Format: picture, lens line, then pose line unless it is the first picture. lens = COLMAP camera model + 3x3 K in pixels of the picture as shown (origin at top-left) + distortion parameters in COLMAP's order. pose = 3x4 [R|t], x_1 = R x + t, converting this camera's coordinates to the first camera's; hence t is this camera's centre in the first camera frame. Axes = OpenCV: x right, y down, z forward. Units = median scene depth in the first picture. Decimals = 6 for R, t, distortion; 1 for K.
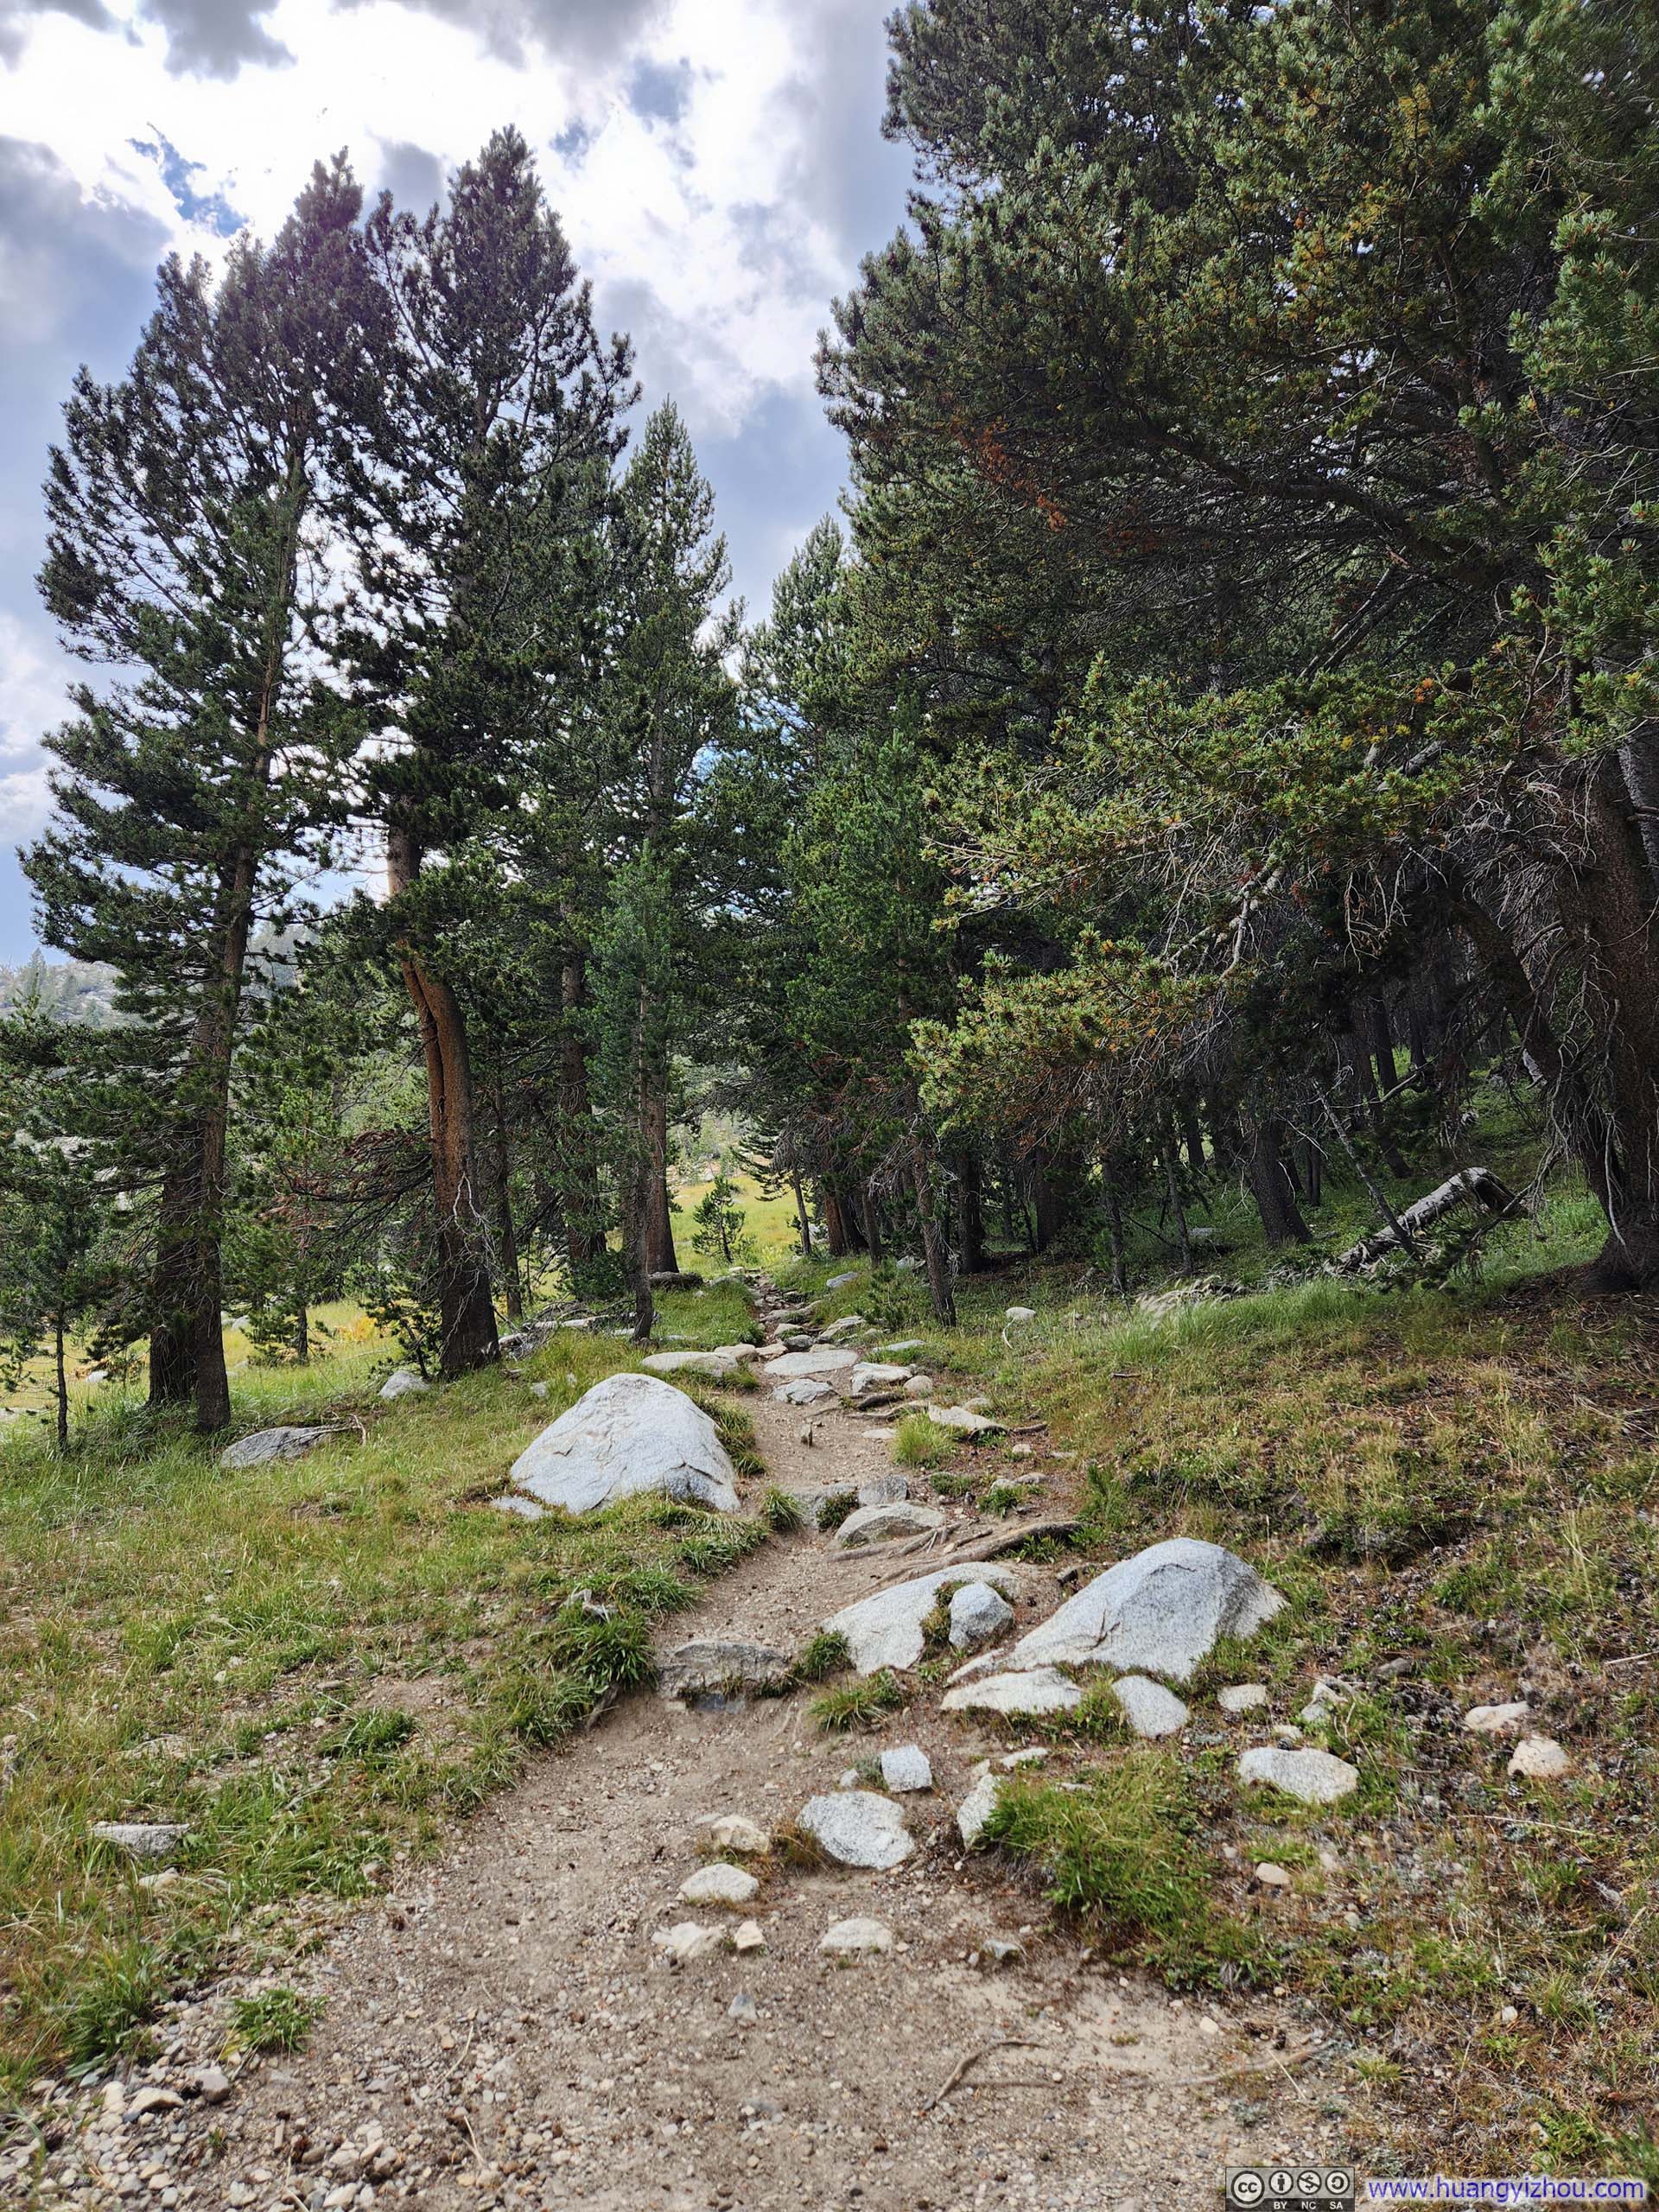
lens RADIAL K [[1476.4, 0, 829.5], [0, 1476.4, 1106.0], [0, 0, 1]] dist [-0.000557, -0.001063]
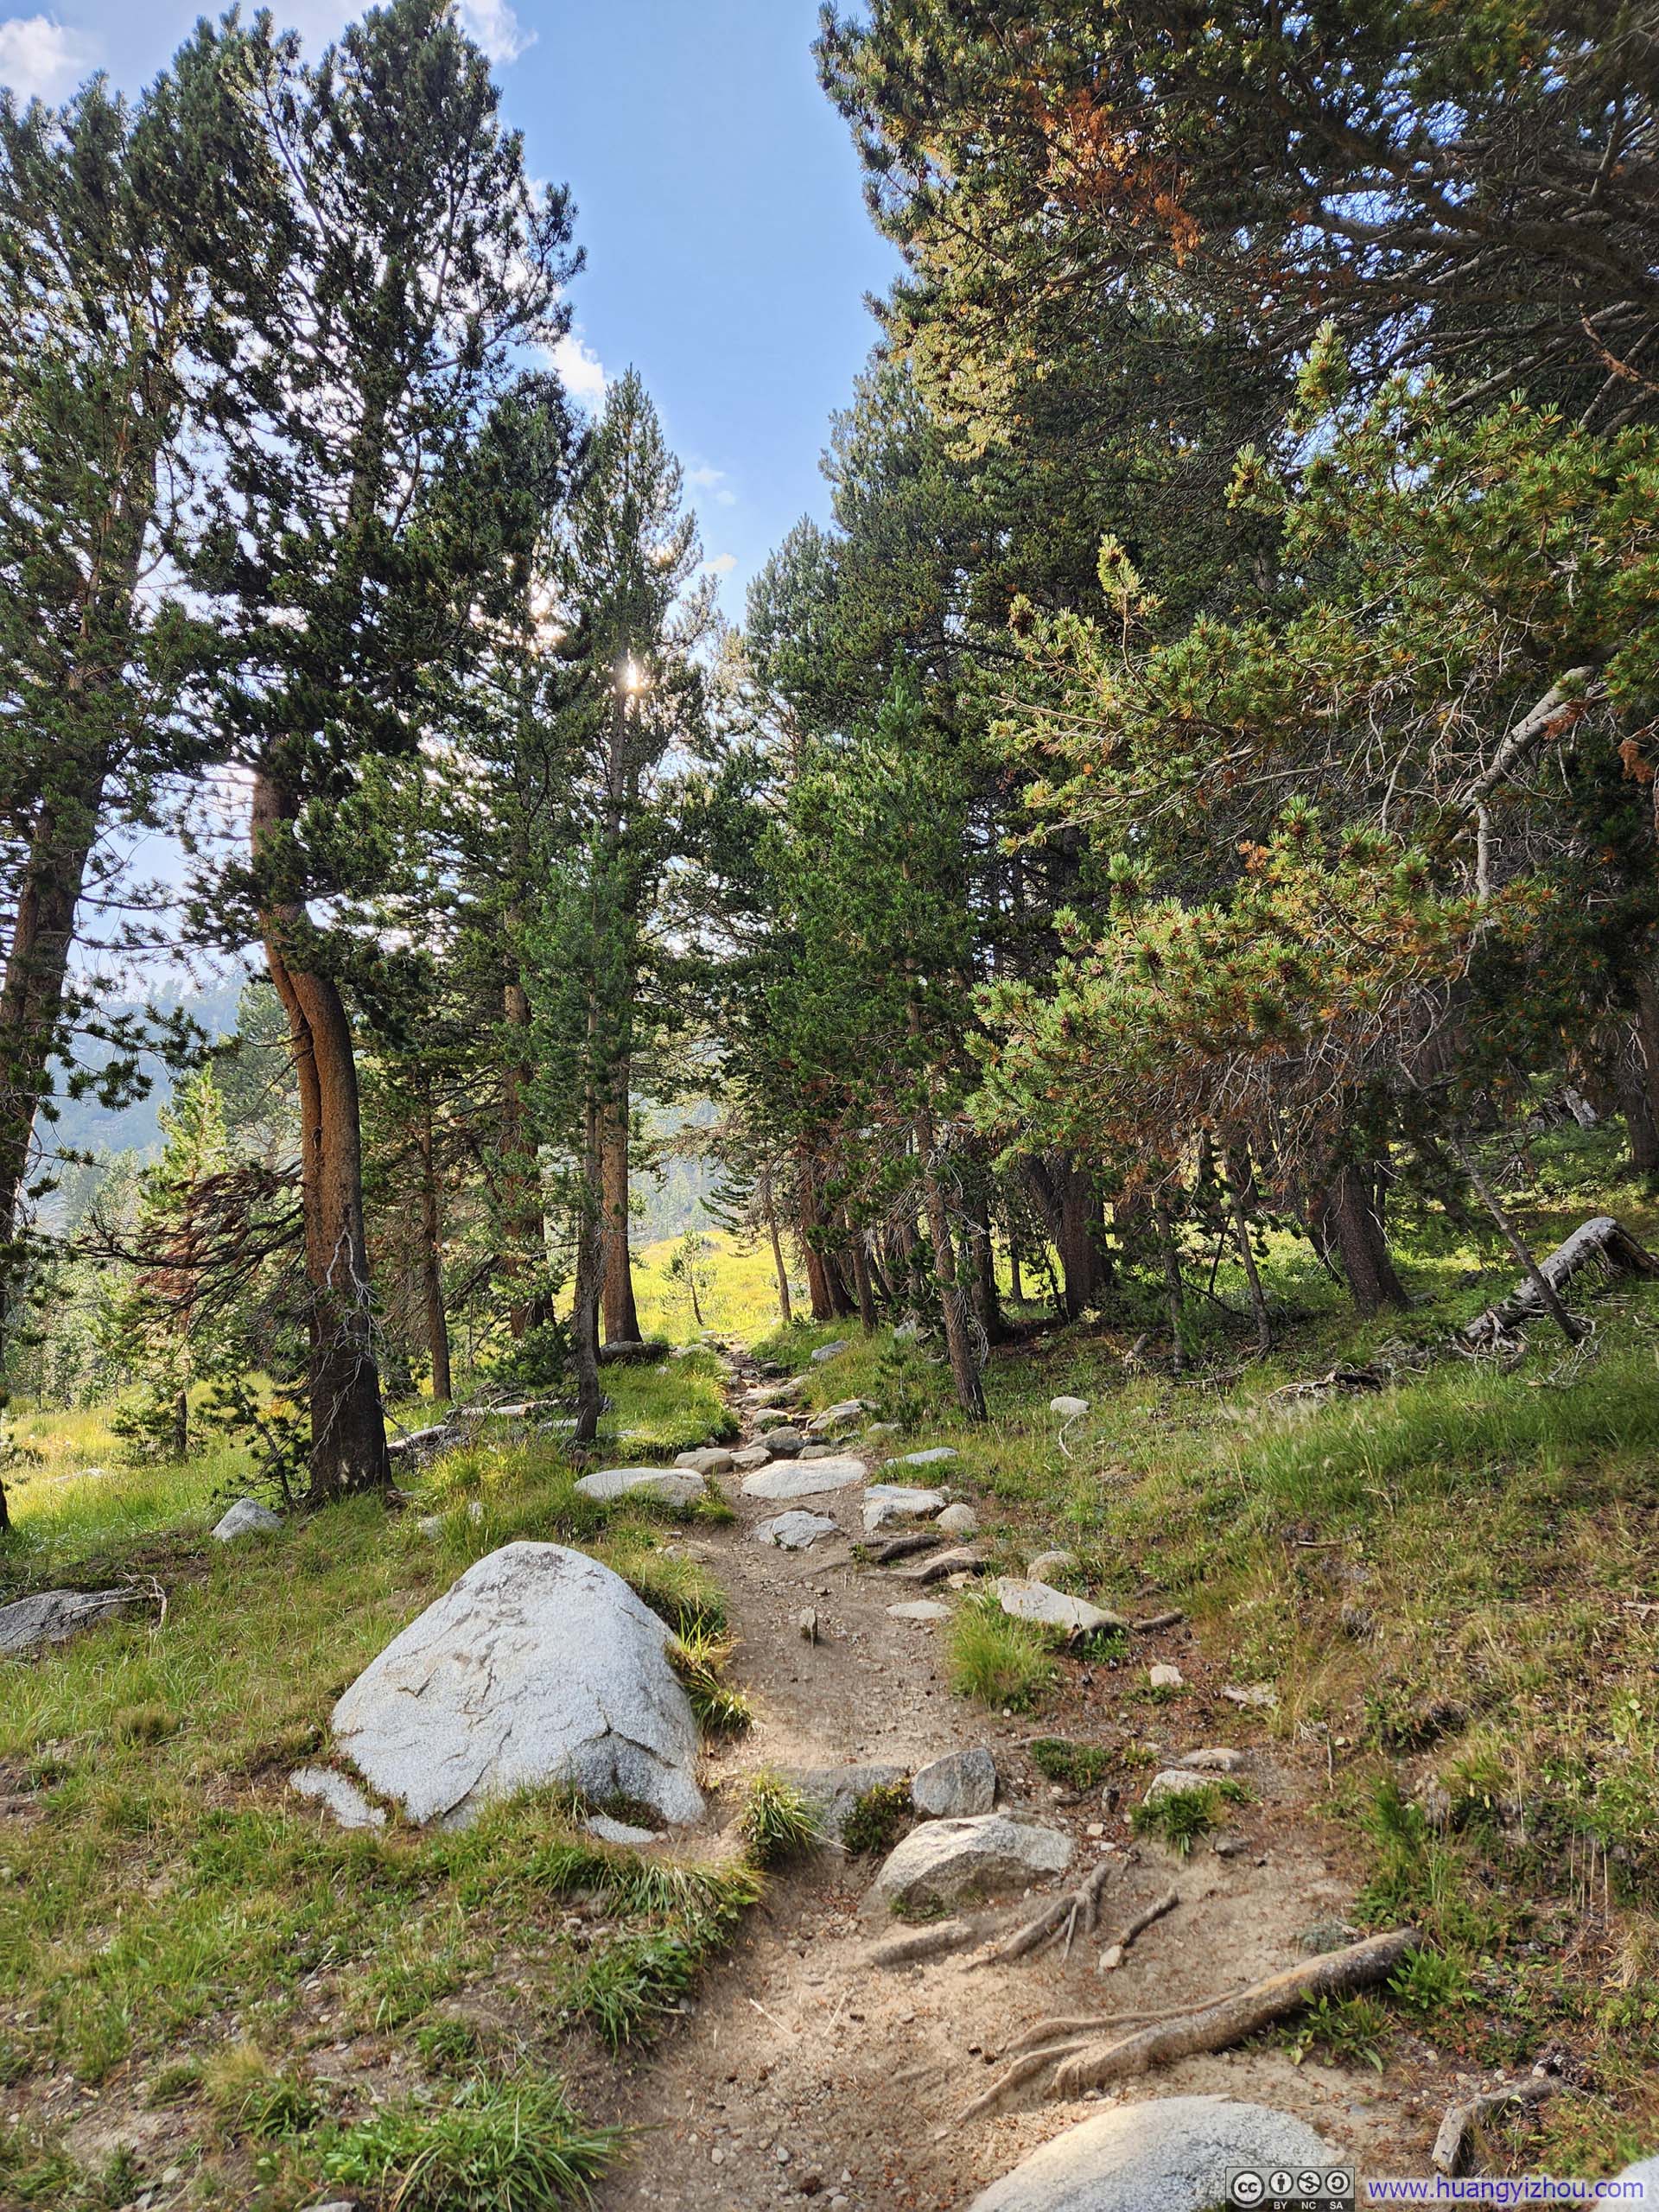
lens RADIAL K [[1332.3, 0, 829.5], [0, 1332.3, 1106.0], [0, 0, 1]] dist [0.035948, 0.002000]
pose [[0.999637, -0.001217, 0.026907, -0.016678], [0.002419, 0.998999, -0.044671, 0.014055], [-0.026826, 0.044719, 0.998639, 0.296466]]
